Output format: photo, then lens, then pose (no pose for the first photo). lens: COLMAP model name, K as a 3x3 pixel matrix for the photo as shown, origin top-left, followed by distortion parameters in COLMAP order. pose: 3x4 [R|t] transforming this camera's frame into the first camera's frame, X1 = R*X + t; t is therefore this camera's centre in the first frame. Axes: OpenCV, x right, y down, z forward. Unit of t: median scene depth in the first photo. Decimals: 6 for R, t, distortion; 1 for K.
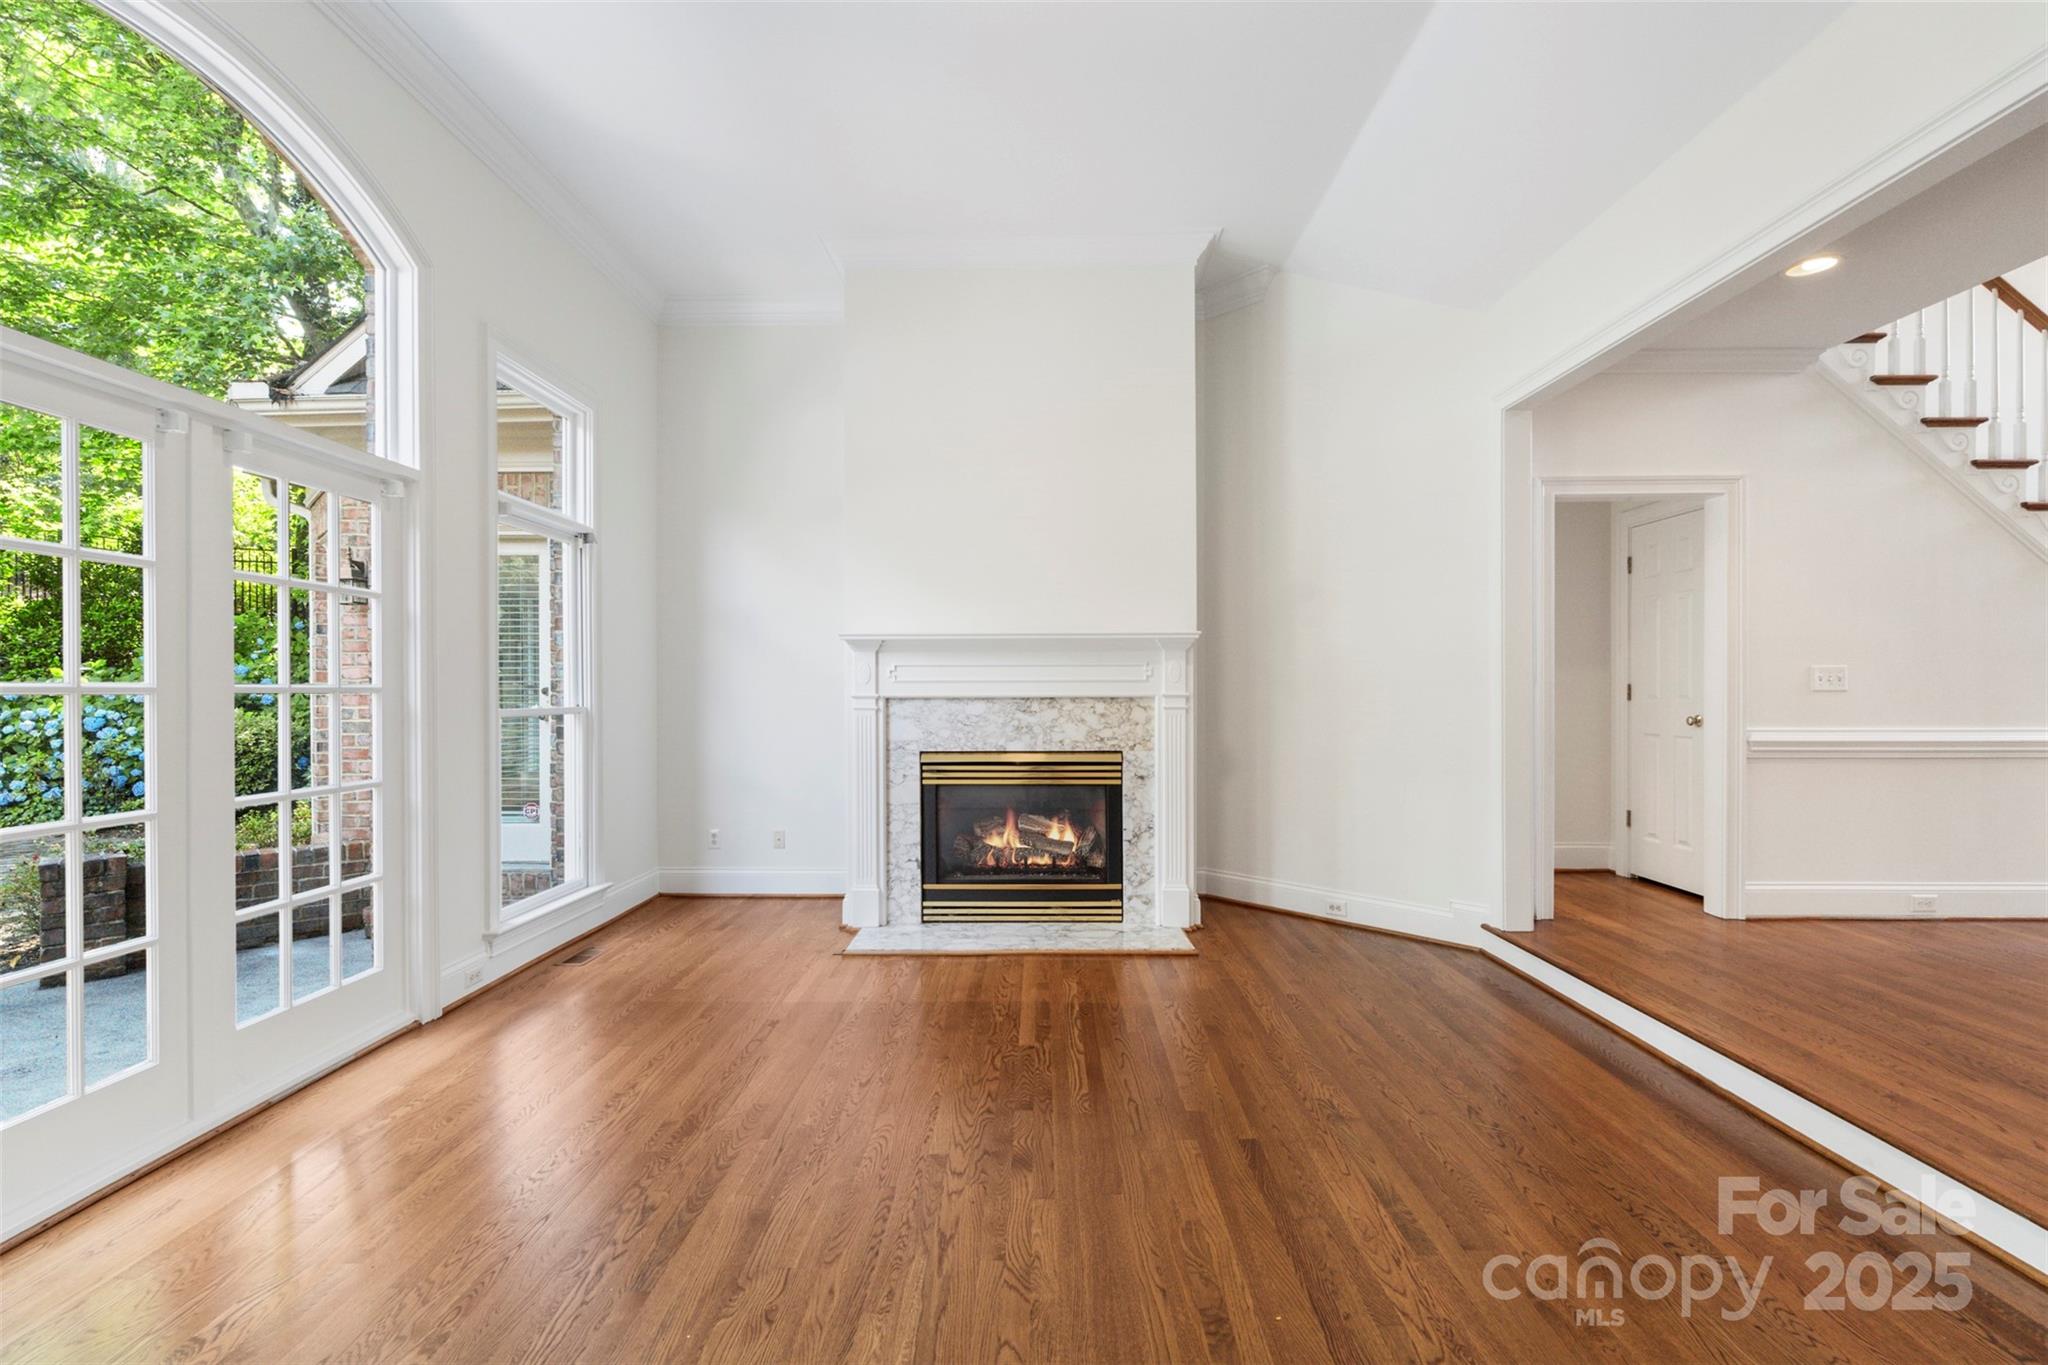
lens RADIAL K [[905.0, 0, 1029.9], [0, 905.0, 692.7], [0, 0, 1]] dist [-0.002945, -0.000149]
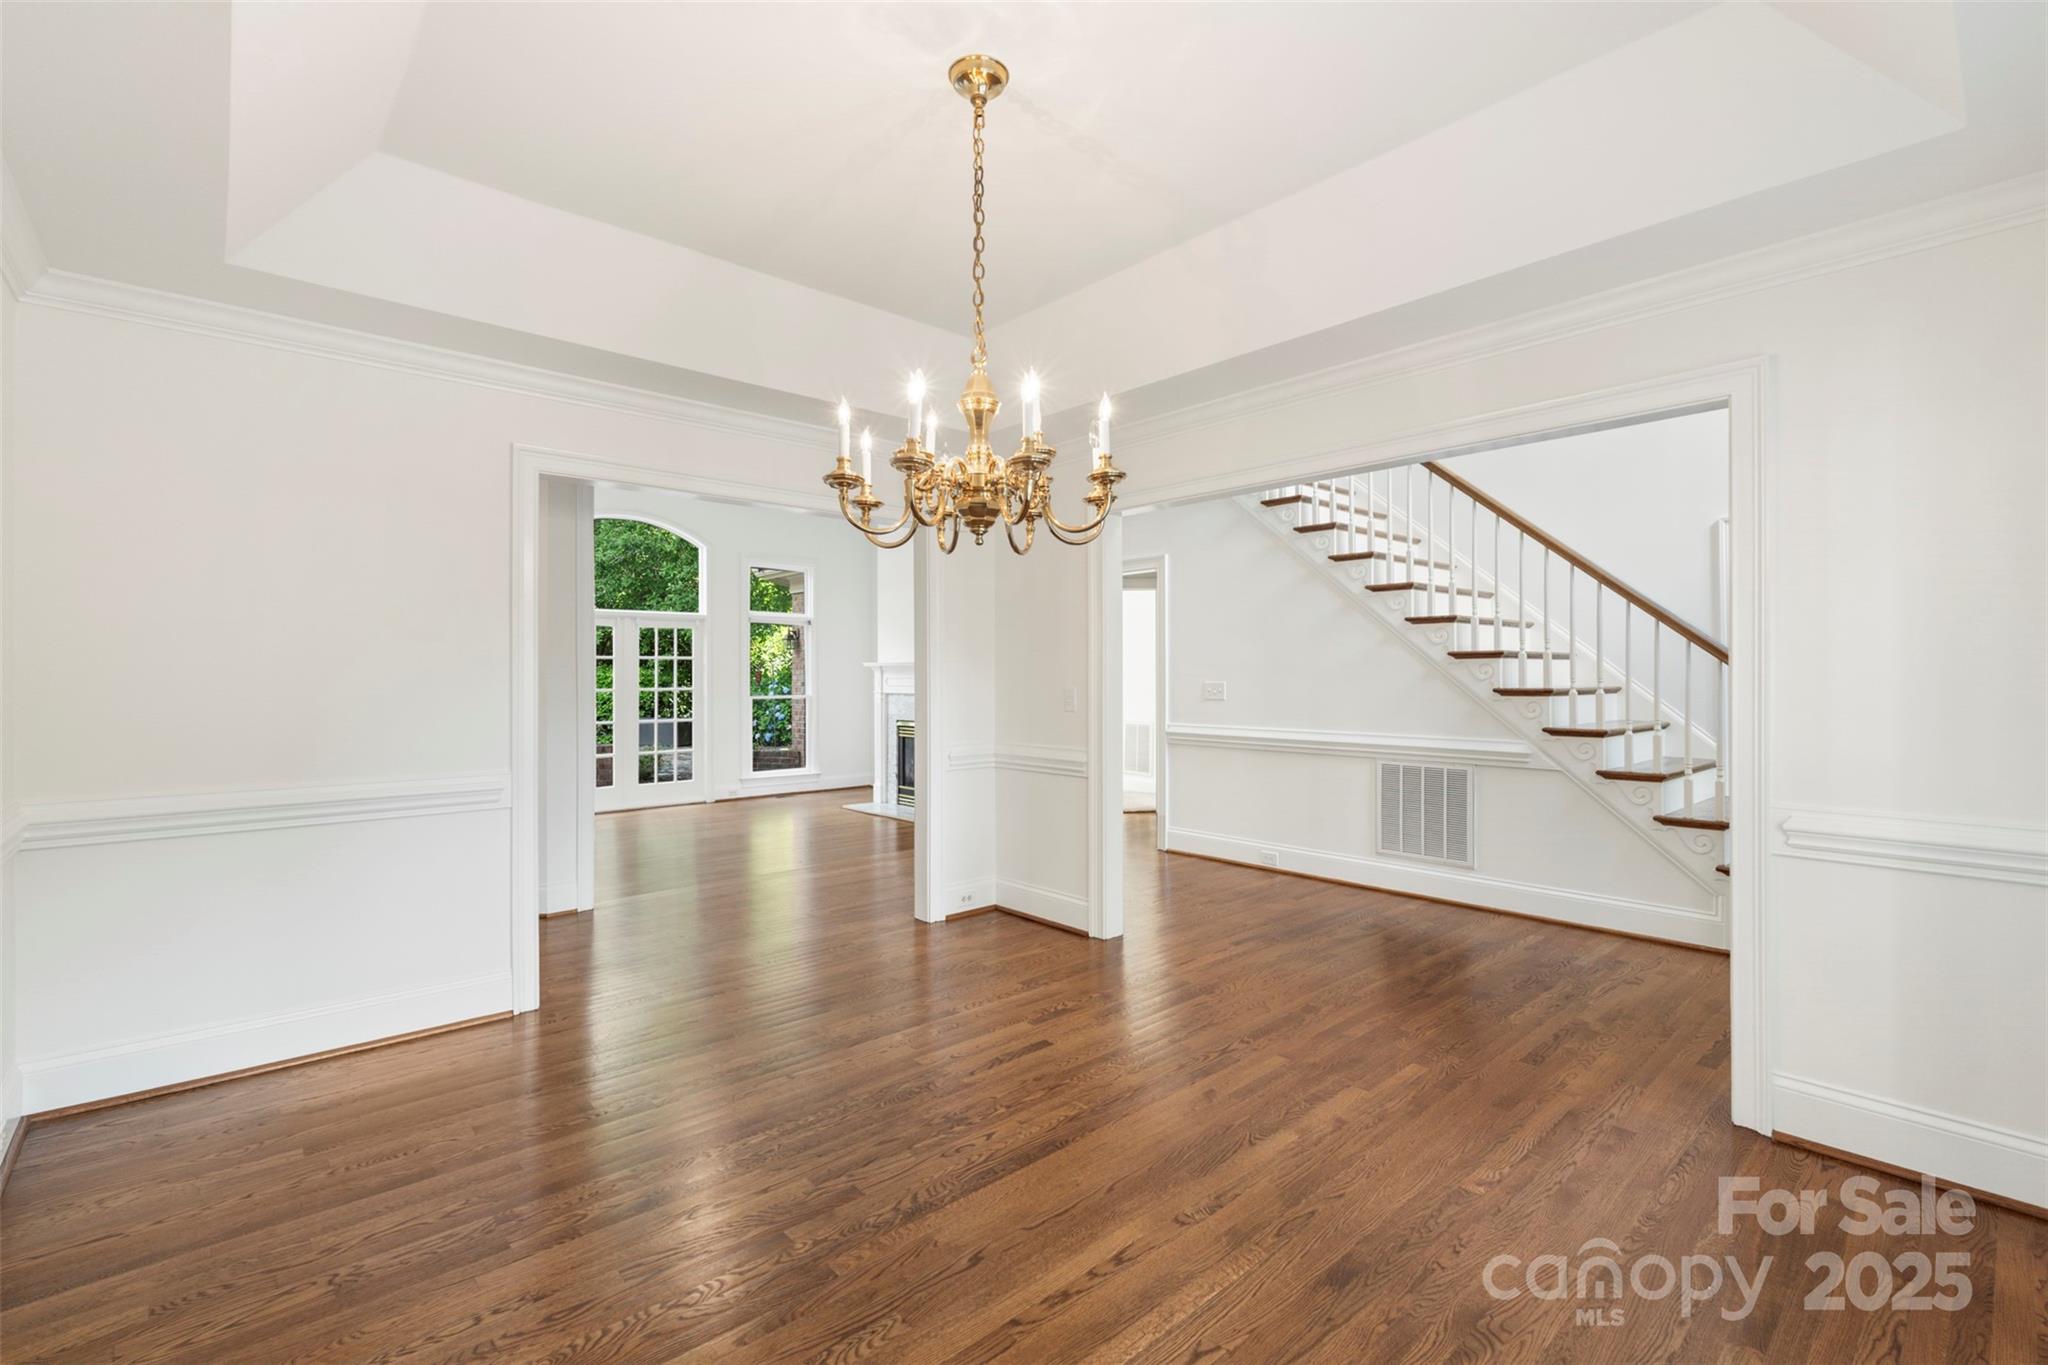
lens RADIAL K [[905.0, 0, 1029.9], [0, 905.0, 692.7], [0, 0, 1]] dist [-0.002945, -0.000149]
pose [[0.676119, 0.015384, -0.736632, 1.587051], [-0.003462, 0.999837, 0.017704, -0.034257], [0.736784, -0.009420, 0.676062, -0.158651]]
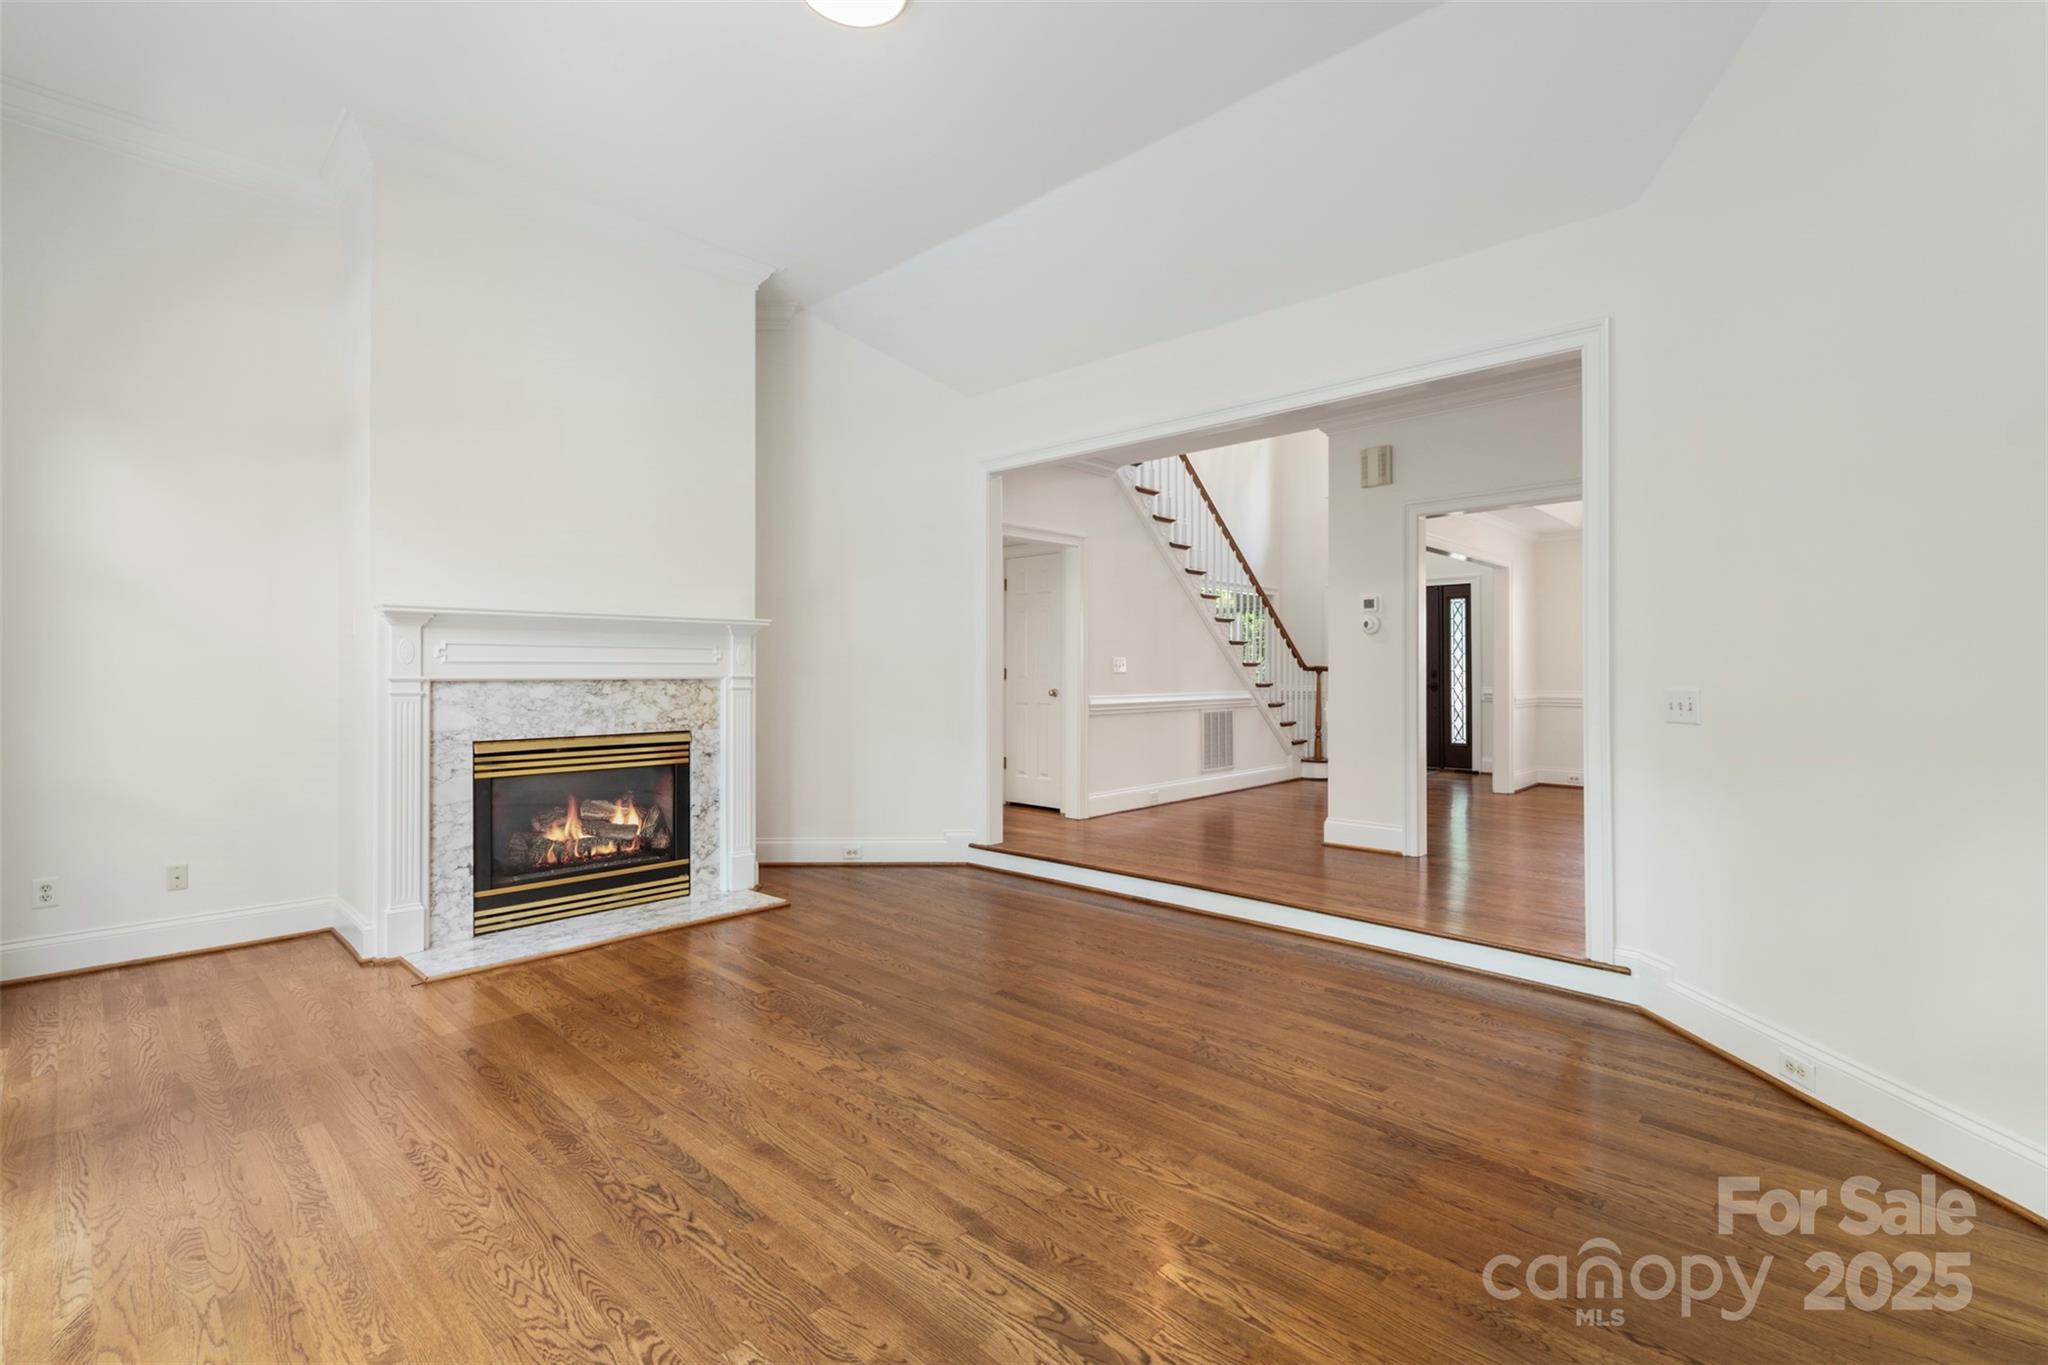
lens RADIAL K [[914.2, 0, 1028.4], [0, 914.2, 665.1], [0, 0, 1]] dist [-0.001912, 0.000136]
pose [[0.674907, 0.006934, 0.737870, -0.414075], [0.001804, 0.999937, -0.011047, 0.001385], [-0.737901, 0.008787, 0.674852, 0.001350]]
